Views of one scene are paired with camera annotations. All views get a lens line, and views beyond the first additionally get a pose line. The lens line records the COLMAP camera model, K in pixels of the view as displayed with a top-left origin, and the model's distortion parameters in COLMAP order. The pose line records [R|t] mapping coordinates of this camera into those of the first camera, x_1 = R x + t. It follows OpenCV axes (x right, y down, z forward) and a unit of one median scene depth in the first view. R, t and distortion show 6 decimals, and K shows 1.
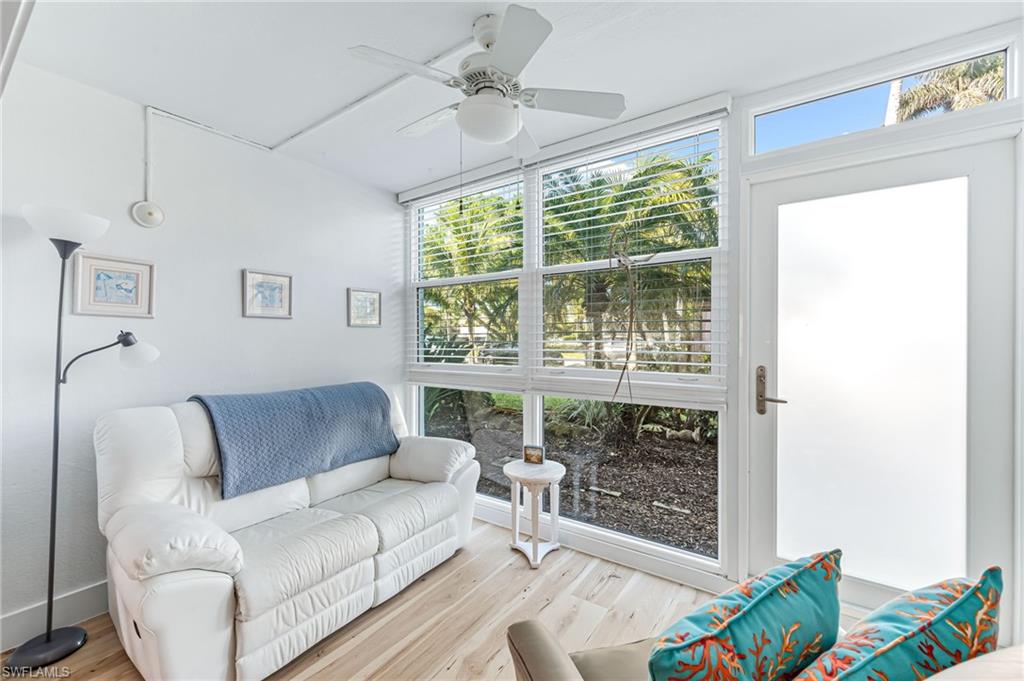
lens RADIAL K [[413.2, 0, 512.0], [0, 413.2, 340.5], [0, 0, 1]] dist [0.000035, -0.000127]
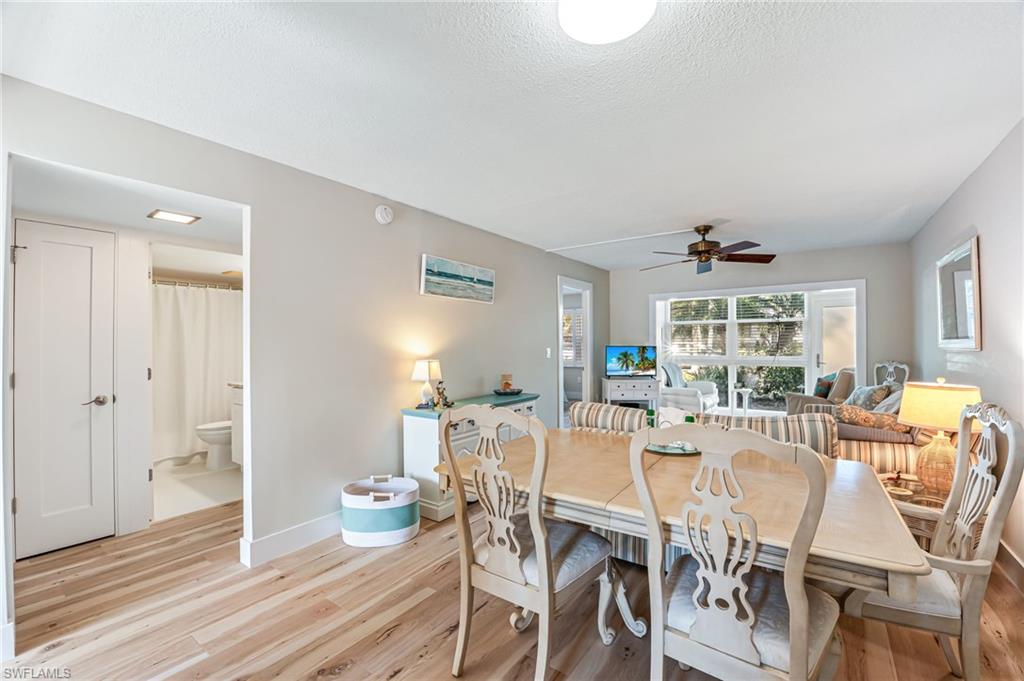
lens RADIAL K [[428.0, 0, 508.9], [0, 428.0, 340.9], [0, 0, 1]] dist [-0.036771, 0.000036]
pose [[0.999682, -0.002225, -0.025102, -1.549060], [0.001950, 0.999938, -0.010952, -0.007871], [0.025124, 0.010899, 0.999625, -2.101649]]
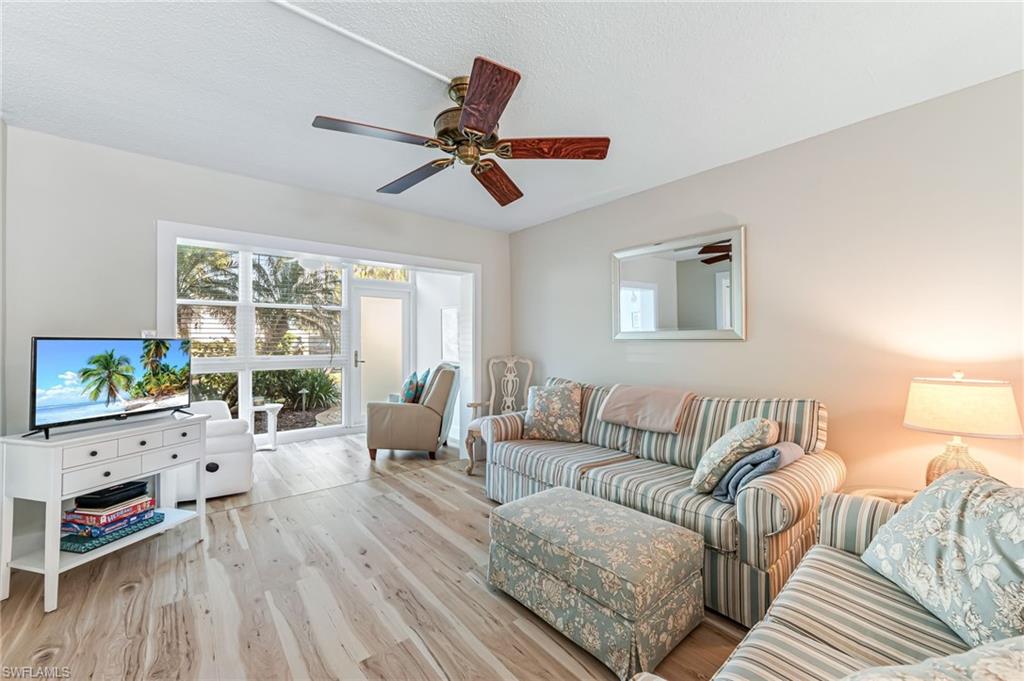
lens RADIAL K [[413.8, 0, 521.0], [0, 413.8, 344.0], [0, 0, 1]] dist [-0.015053, -0.000068]
pose [[0.271781, -0.003243, 0.962354, -1.538511], [0.003974, 0.999990, 0.002247, 0.010893], [-0.962351, 0.003214, 0.271791, -0.741022]]
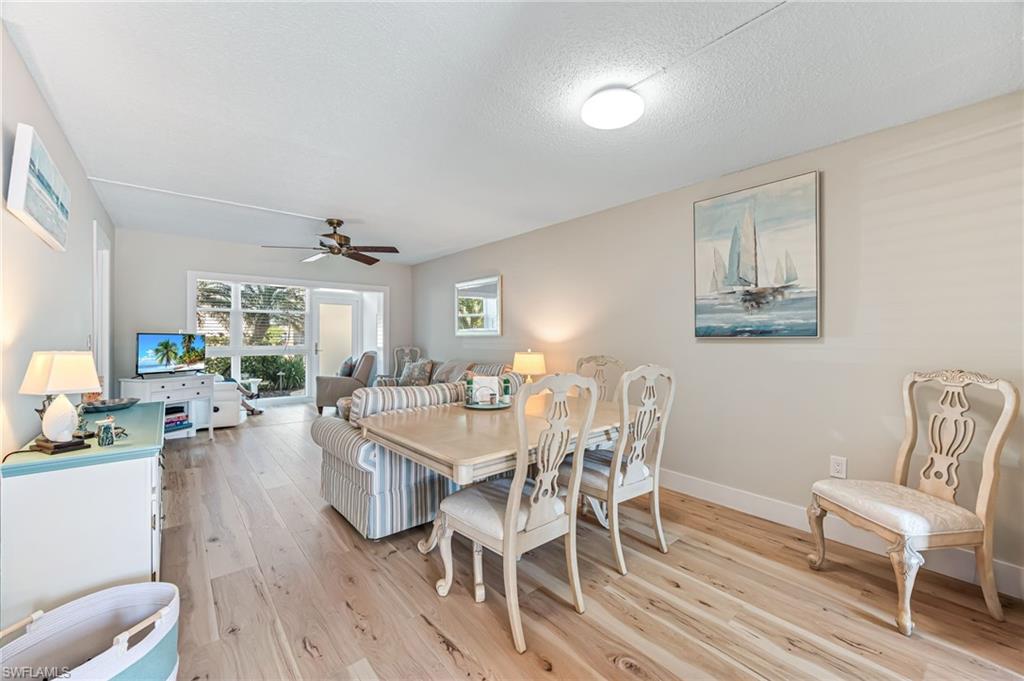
lens RADIAL K [[407.5, 0, 515.0], [0, 407.5, 338.2], [0, 0, 1]] dist [-0.001829, -0.000189]
pose [[0.264885, -0.000013, 0.964280, -2.255095], [0.002501, 0.999997, -0.000674, 0.021195], [-0.964277, 0.002590, 0.264884, -1.599798]]
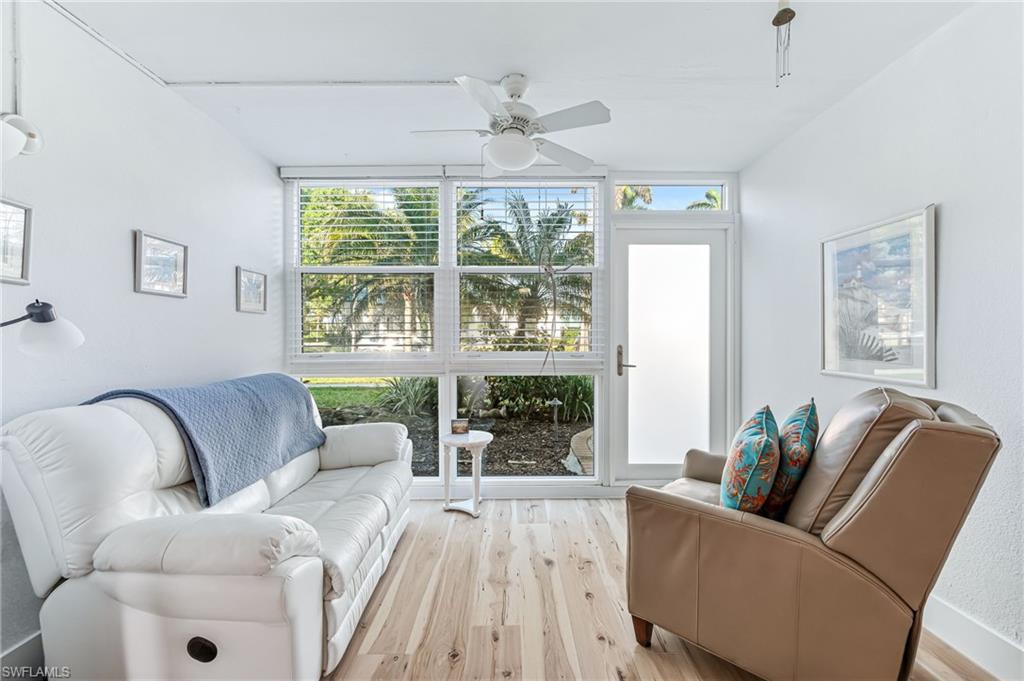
lens RADIAL K [[407.5, 0, 515.0], [0, 407.5, 338.2], [0, 0, 1]] dist [-0.001829, -0.000189]
pose [[0.816765, 0.000583, 0.576970, -0.511122], [0.002999, 0.999982, -0.005255, 0.035584], [-0.576962, 0.006022, 0.816748, -0.032051]]
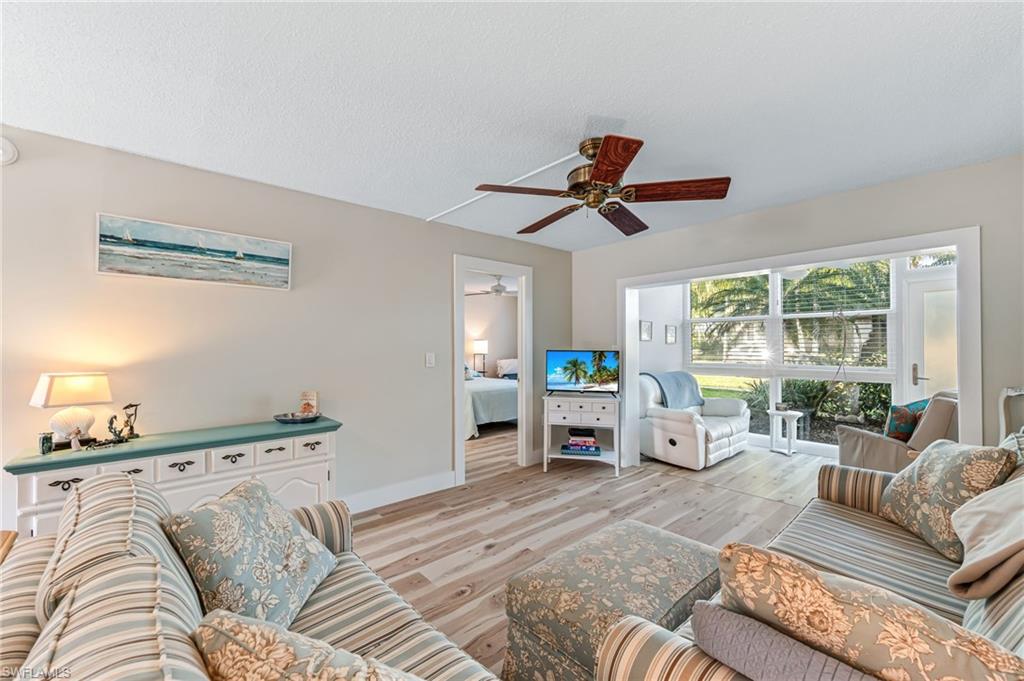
lens RADIAL K [[399.9, 0, 514.2], [0, 399.9, 343.5], [0, 0, 1]] dist [-0.000202, -0.000200]
pose [[0.968257, -0.000826, -0.249955, -0.778009], [-0.001678, 0.999951, -0.009805, -0.016406], [0.249951, 0.009913, 0.968208, -1.330495]]
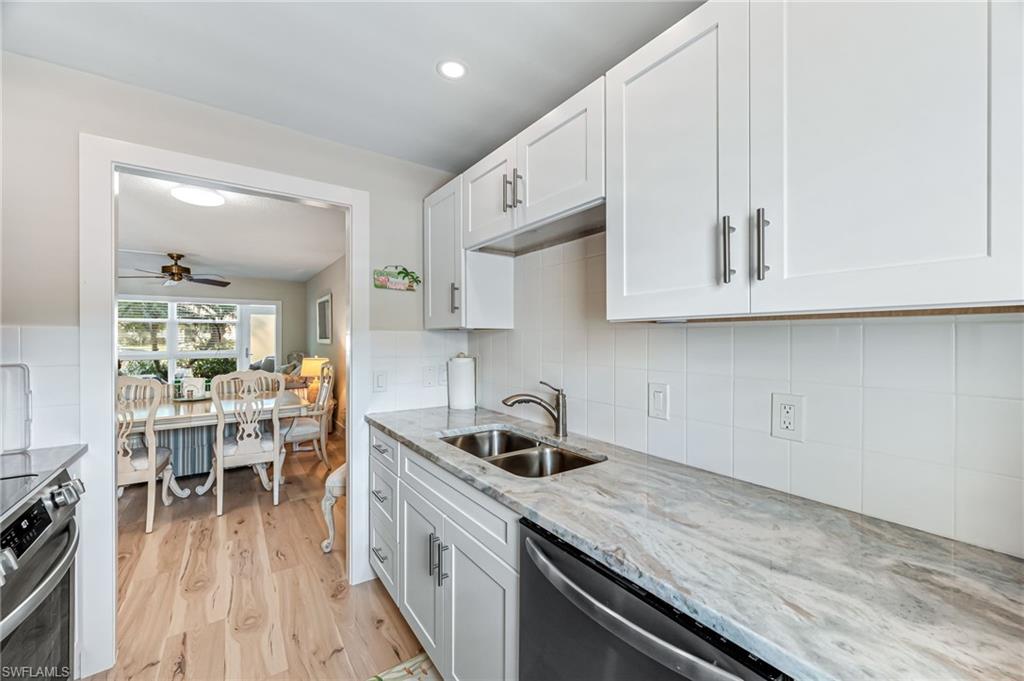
lens RADIAL K [[402.6, 0, 509.2], [0, 402.6, 340.2], [0, 0, 1]] dist [0.000573, 0.000242]
pose [[0.345668, -0.001334, 0.938356, -2.214713], [0.003689, 0.999993, 0.000063, -0.011658], [-0.938350, 0.003440, 0.345670, -2.812968]]
